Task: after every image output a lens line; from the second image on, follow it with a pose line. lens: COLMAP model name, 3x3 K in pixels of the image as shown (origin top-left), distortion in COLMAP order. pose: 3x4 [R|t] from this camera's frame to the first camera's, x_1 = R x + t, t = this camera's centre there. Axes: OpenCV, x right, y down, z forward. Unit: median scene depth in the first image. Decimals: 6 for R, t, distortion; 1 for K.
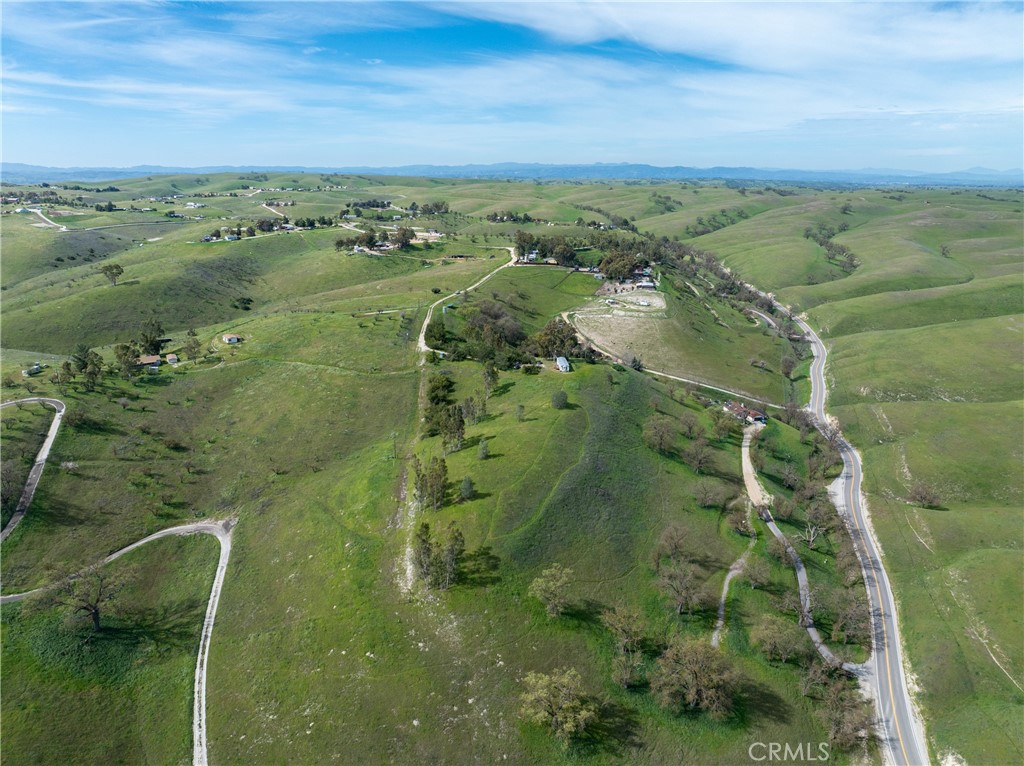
lens RADIAL K [[716.1, 0, 515.1], [0, 716.1, 383.5], [0, 0, 1]] dist [-0.047672, 0.018381]
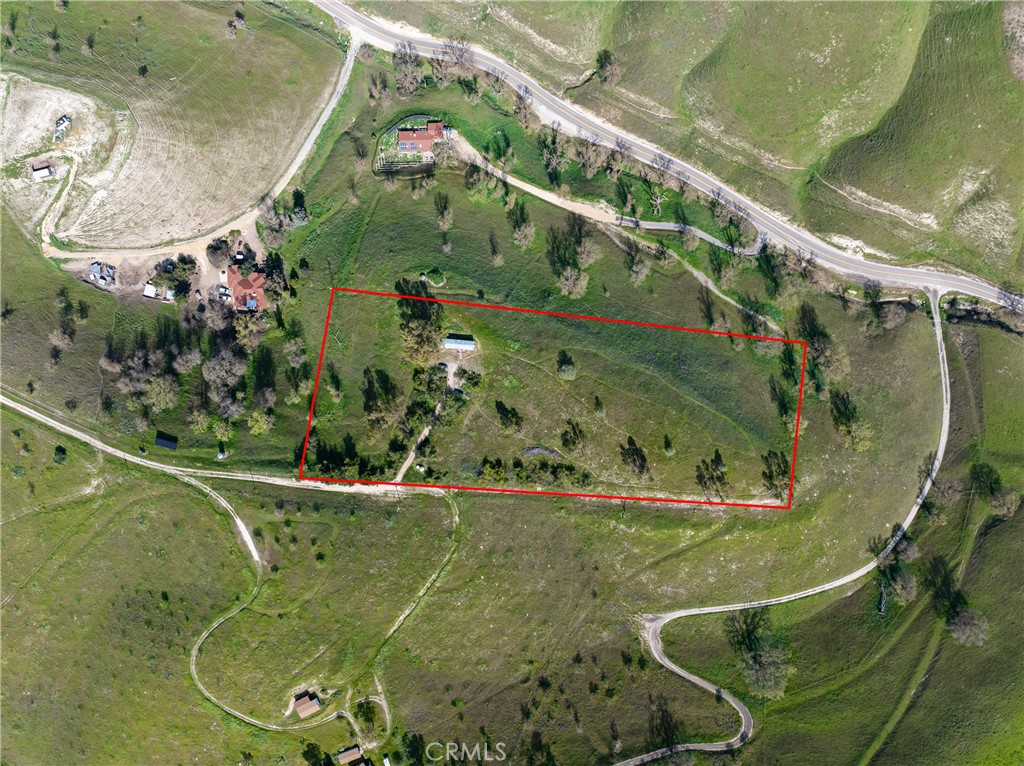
lens RADIAL K [[716.1, 0, 521.6], [0, 716.1, 376.4], [0, 0, 1]] dist [-0.047672, 0.018381]
pose [[0.152426, -0.988204, -0.014811, 0.063689], [0.275552, 0.028102, 0.960875, -1.121601], [-0.949125, -0.150544, 0.276585, 0.792699]]
